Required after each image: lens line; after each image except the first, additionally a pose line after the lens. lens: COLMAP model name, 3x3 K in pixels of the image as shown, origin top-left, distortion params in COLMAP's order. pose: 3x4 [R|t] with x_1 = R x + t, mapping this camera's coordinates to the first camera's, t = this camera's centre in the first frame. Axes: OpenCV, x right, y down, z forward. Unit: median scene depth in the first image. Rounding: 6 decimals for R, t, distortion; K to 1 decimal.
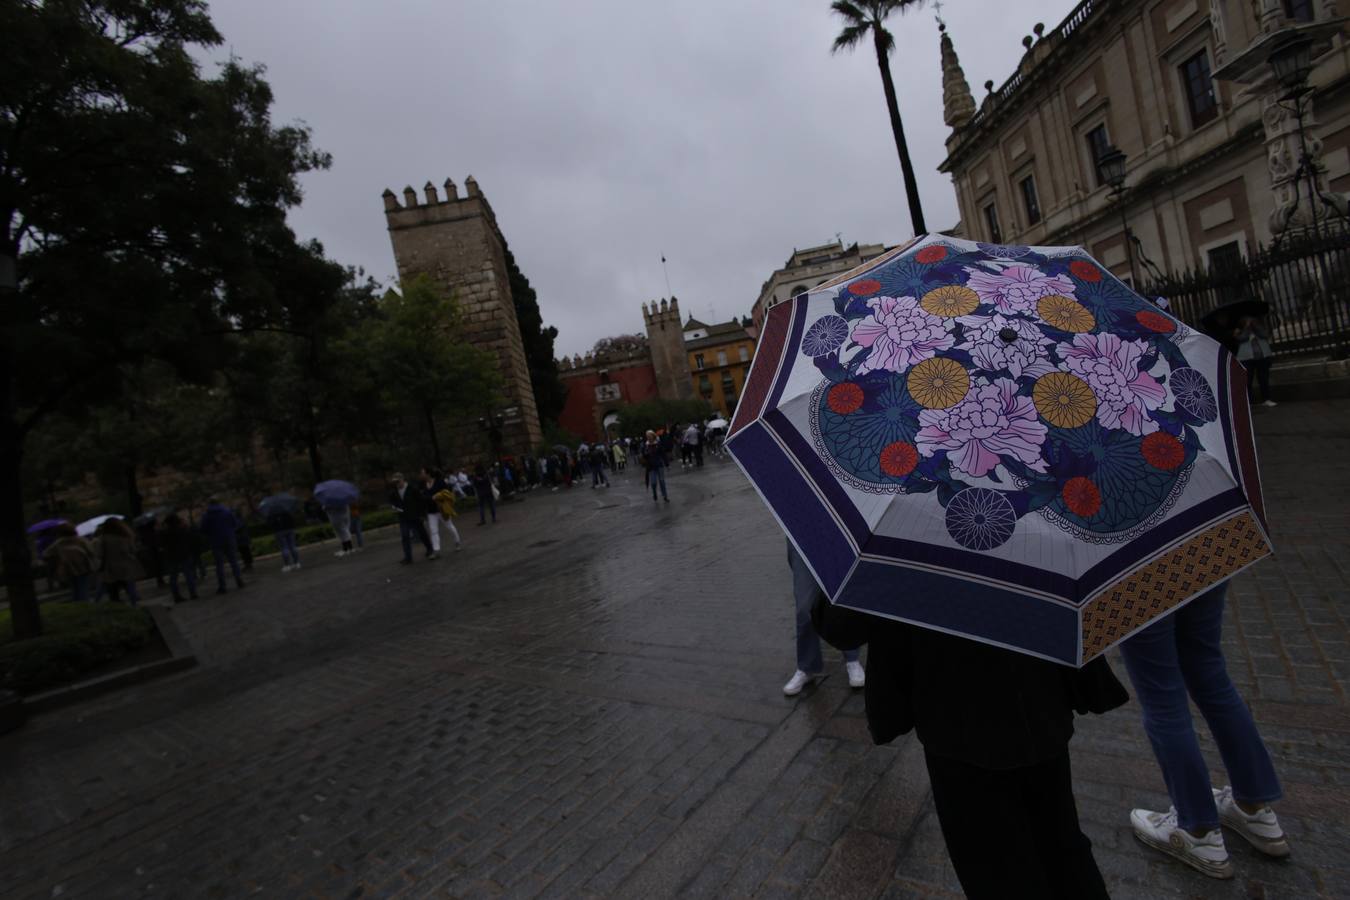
lens RADIAL K [[645.3, 0, 675.6], [0, 645.3, 440.9], [0, 0, 1]] dist [0.001473, 0.001328]
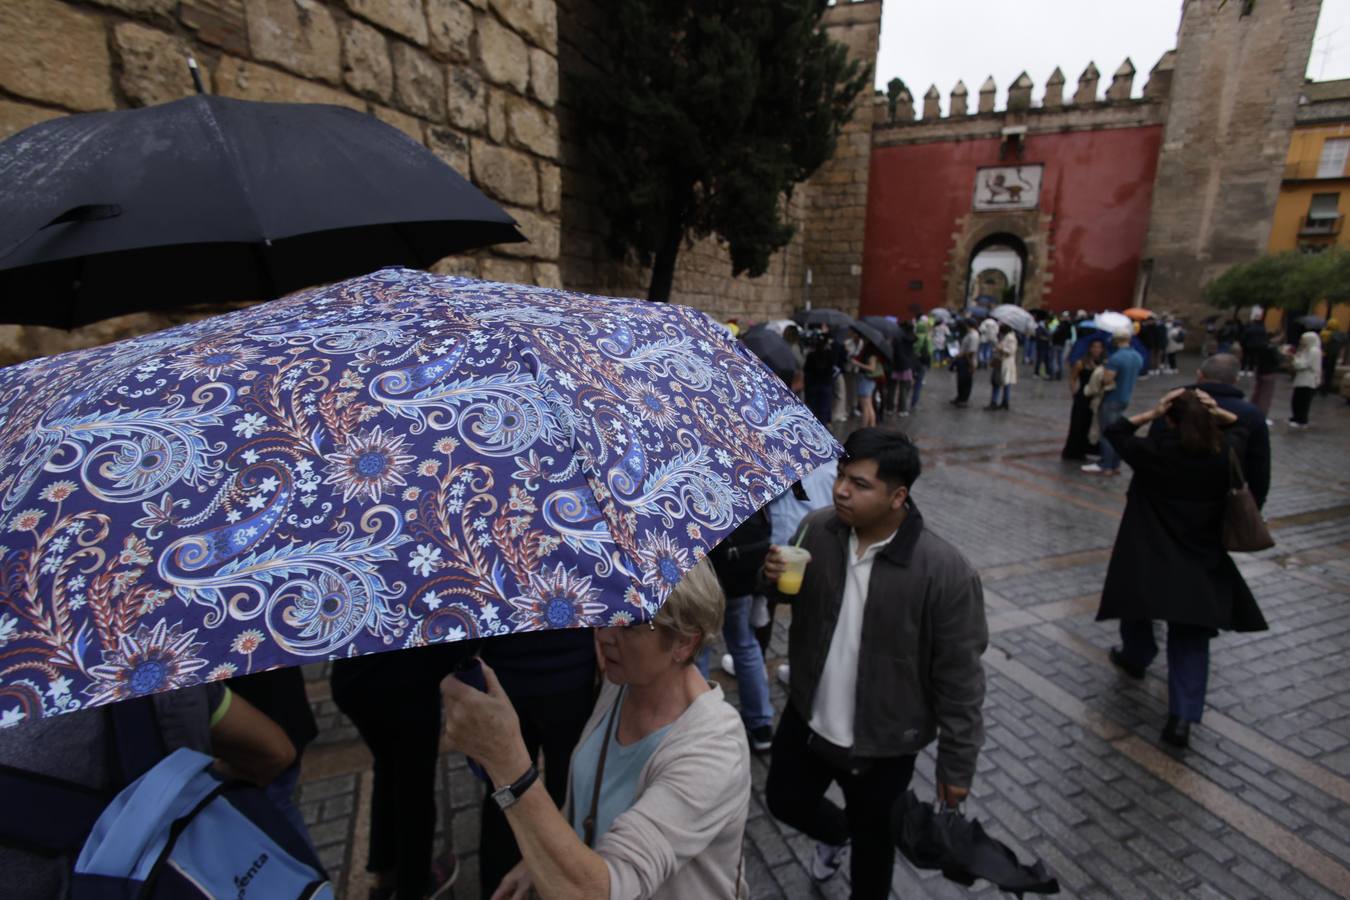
lens RADIAL K [[645.3, 0, 678.6], [0, 645.3, 452.5], [0, 0, 1]] dist [0.001473, 0.001328]
pose [[0.834637, 0.331191, -0.440106, -0.193939], [-0.190093, 0.923139, 0.334185, -0.075661], [0.516958, -0.195262, 0.833443, 2.360186]]
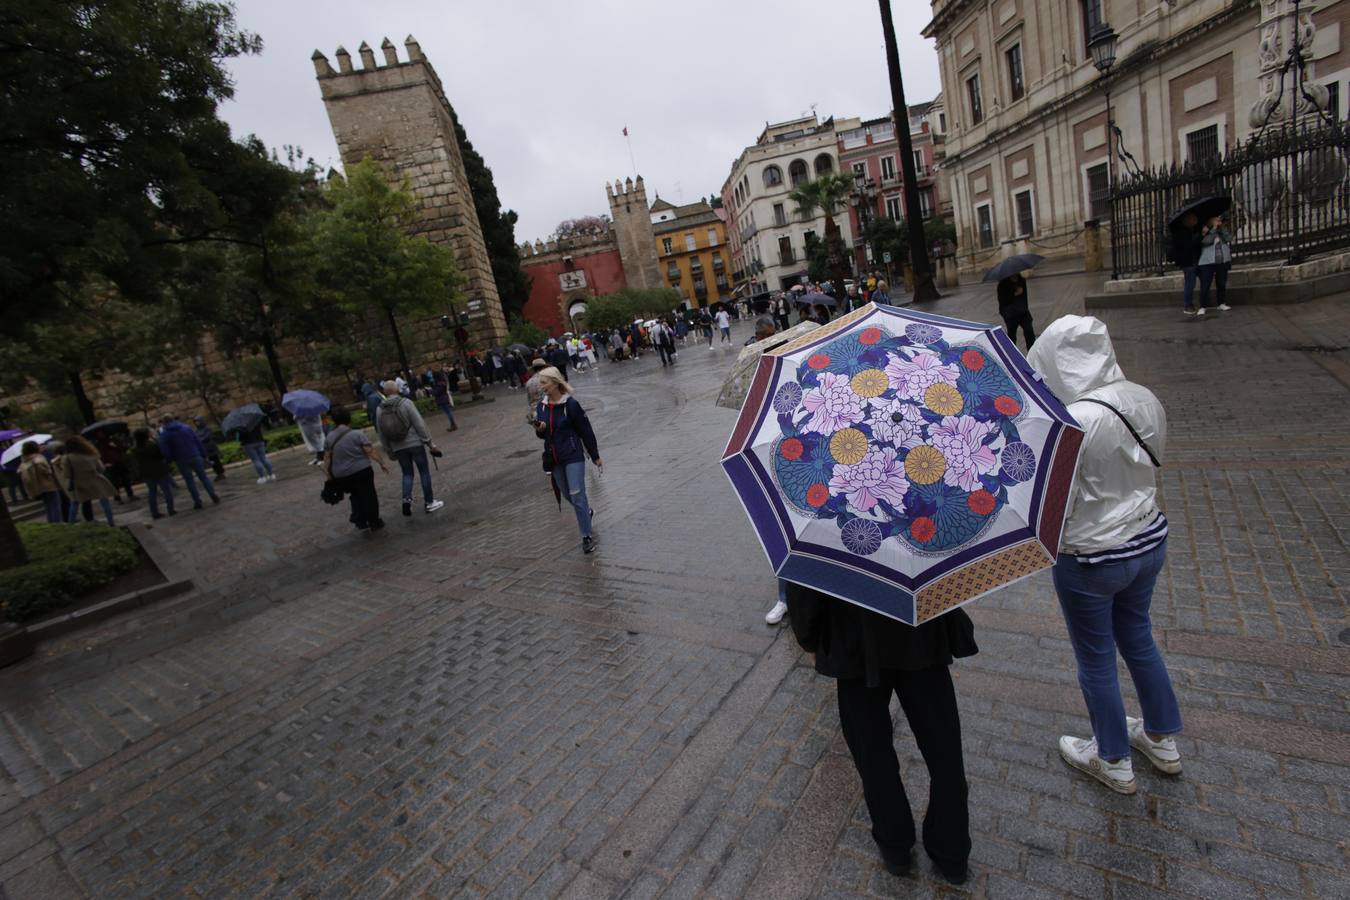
lens RADIAL K [[645.3, 0, 678.8], [0, 645.3, 444.6], [0, 0, 1]] dist [0.001473, 0.001328]
pose [[0.998427, -0.017414, 0.053288, -0.011216], [0.007461, 0.983351, 0.181565, -0.035461], [-0.055562, -0.180882, 0.981934, -0.007863]]
